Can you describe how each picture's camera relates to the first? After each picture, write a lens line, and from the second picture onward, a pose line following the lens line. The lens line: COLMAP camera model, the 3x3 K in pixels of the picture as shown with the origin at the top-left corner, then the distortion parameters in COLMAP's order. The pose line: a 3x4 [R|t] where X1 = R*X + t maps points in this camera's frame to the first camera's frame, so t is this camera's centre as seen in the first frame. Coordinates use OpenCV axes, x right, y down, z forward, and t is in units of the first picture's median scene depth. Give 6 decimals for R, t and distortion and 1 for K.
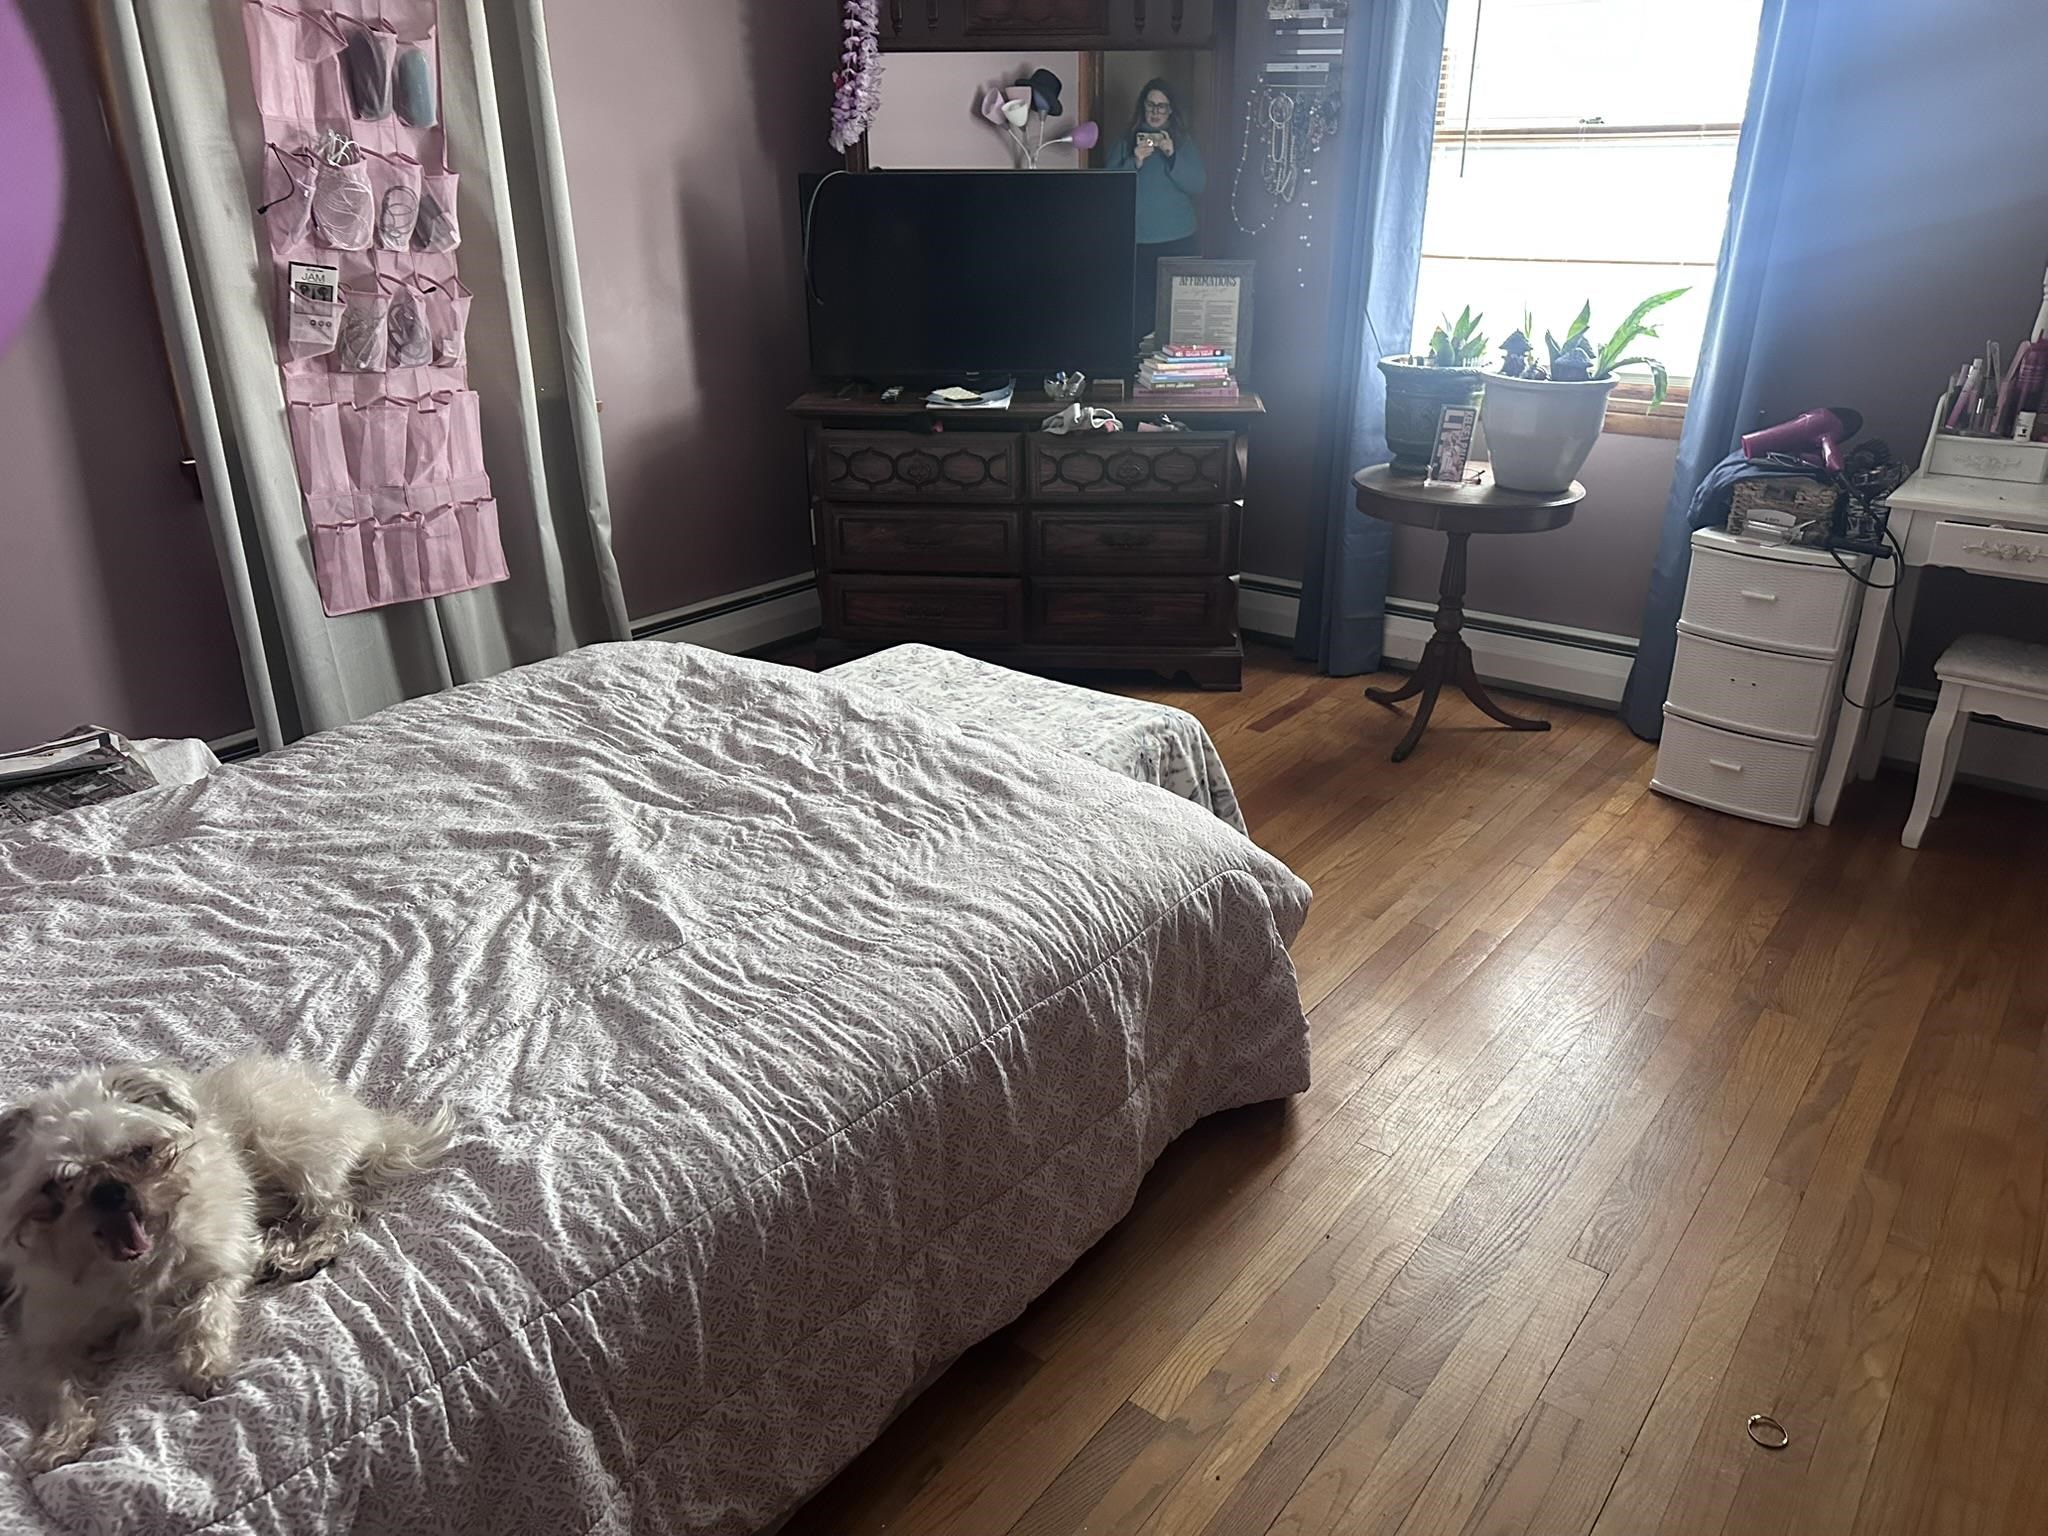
lens RADIAL K [[1428.0, 0, 1044.3], [0, 1428.0, 776.5], [0, 0, 1]] dist [0.065008, -0.076772]
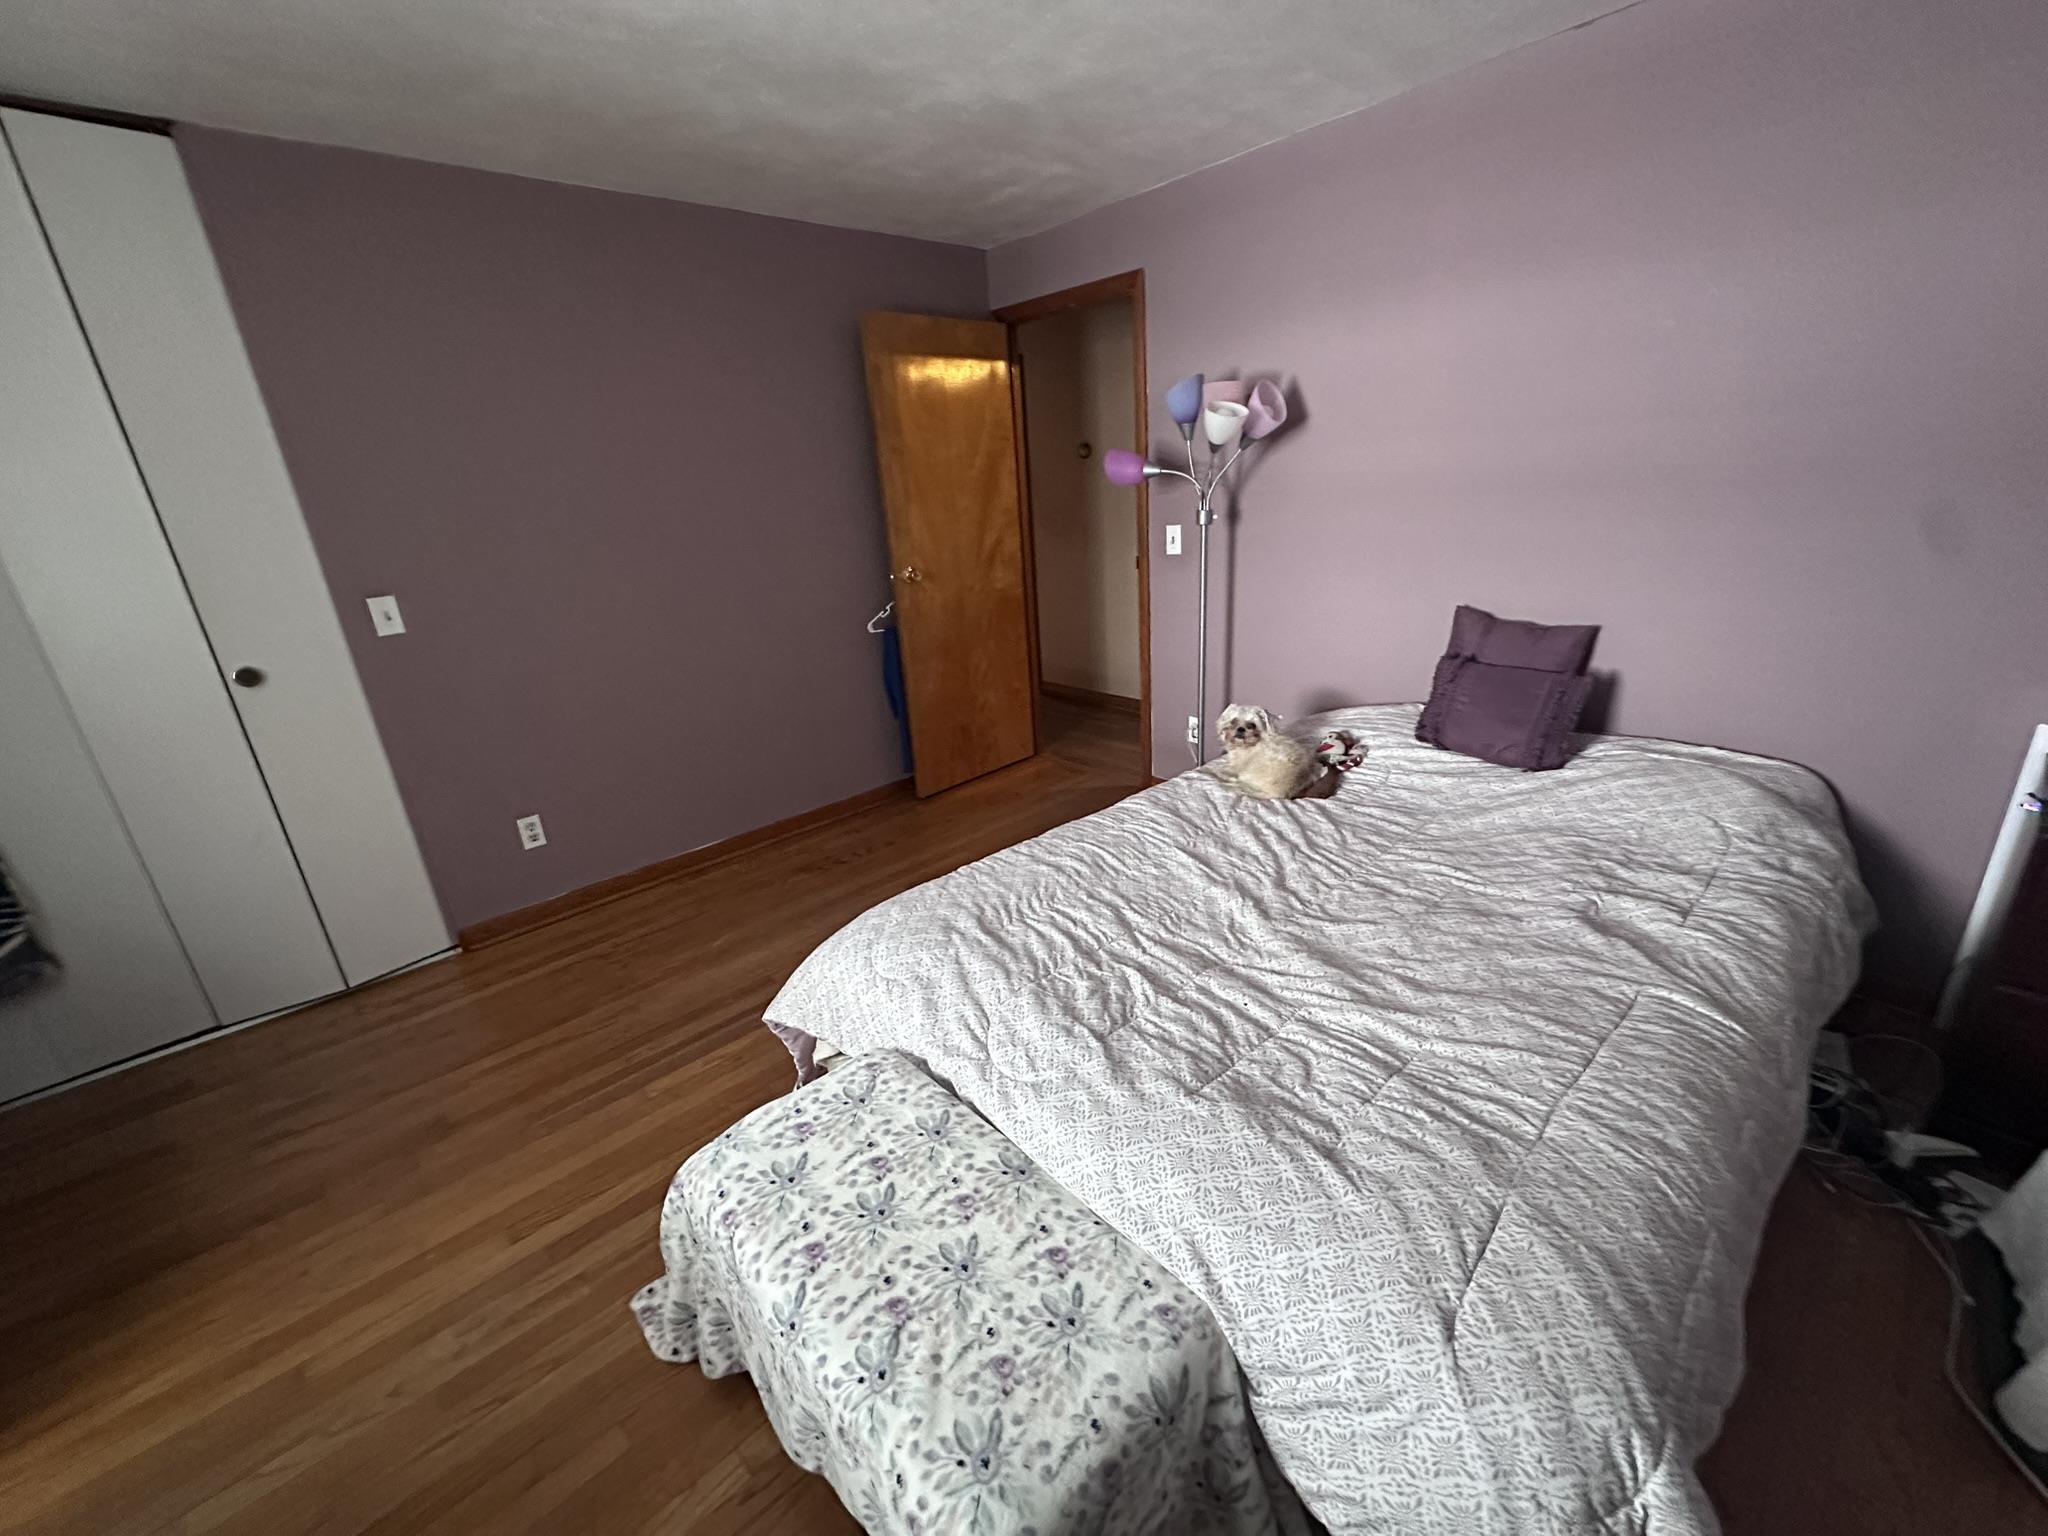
lens RADIAL K [[811.6, 0, 1022.7], [0, 811.6, 773.6], [0, 0, 1]] dist [-0.002528, 0.000597]
pose [[-0.982251, 0.004553, 0.187518, -0.198742], [0.131848, 0.727820, 0.672974, -0.569540], [-0.133415, 0.685753, -0.715502, 1.353403]]
